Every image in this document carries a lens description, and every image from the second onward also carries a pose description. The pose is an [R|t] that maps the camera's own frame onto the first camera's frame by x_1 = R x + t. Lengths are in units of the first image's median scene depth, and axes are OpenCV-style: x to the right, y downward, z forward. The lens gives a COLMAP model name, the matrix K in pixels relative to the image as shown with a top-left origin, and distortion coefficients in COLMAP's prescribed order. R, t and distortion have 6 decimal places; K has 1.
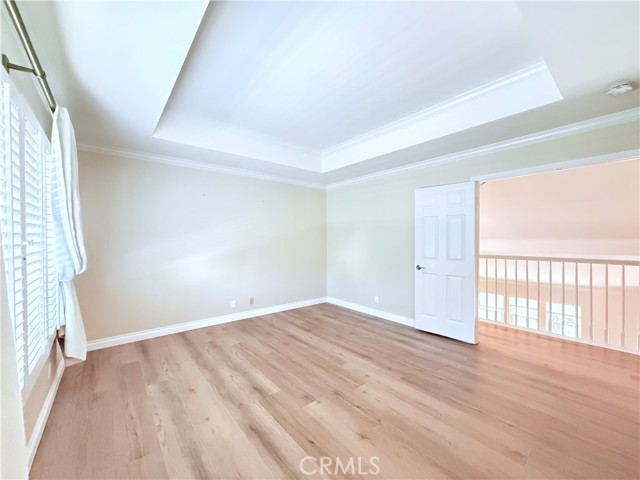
lens RADIAL K [[257.1, 0, 319.8], [0, 257.1, 238.0], [0, 0, 1]] dist [-0.001529, 0.000415]
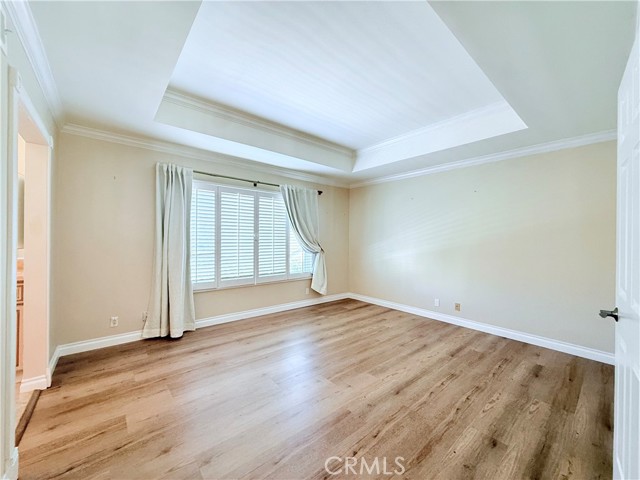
lens RADIAL K [[257.1, 0, 319.4], [0, 257.1, 239.2], [0, 0, 1]] dist [-0.001529, 0.000415]
pose [[0.013166, 0.010598, -0.999857, 0.831879], [-0.007843, 0.999914, 0.010496, 0.003198], [0.999883, 0.007704, 0.013248, 0.666851]]
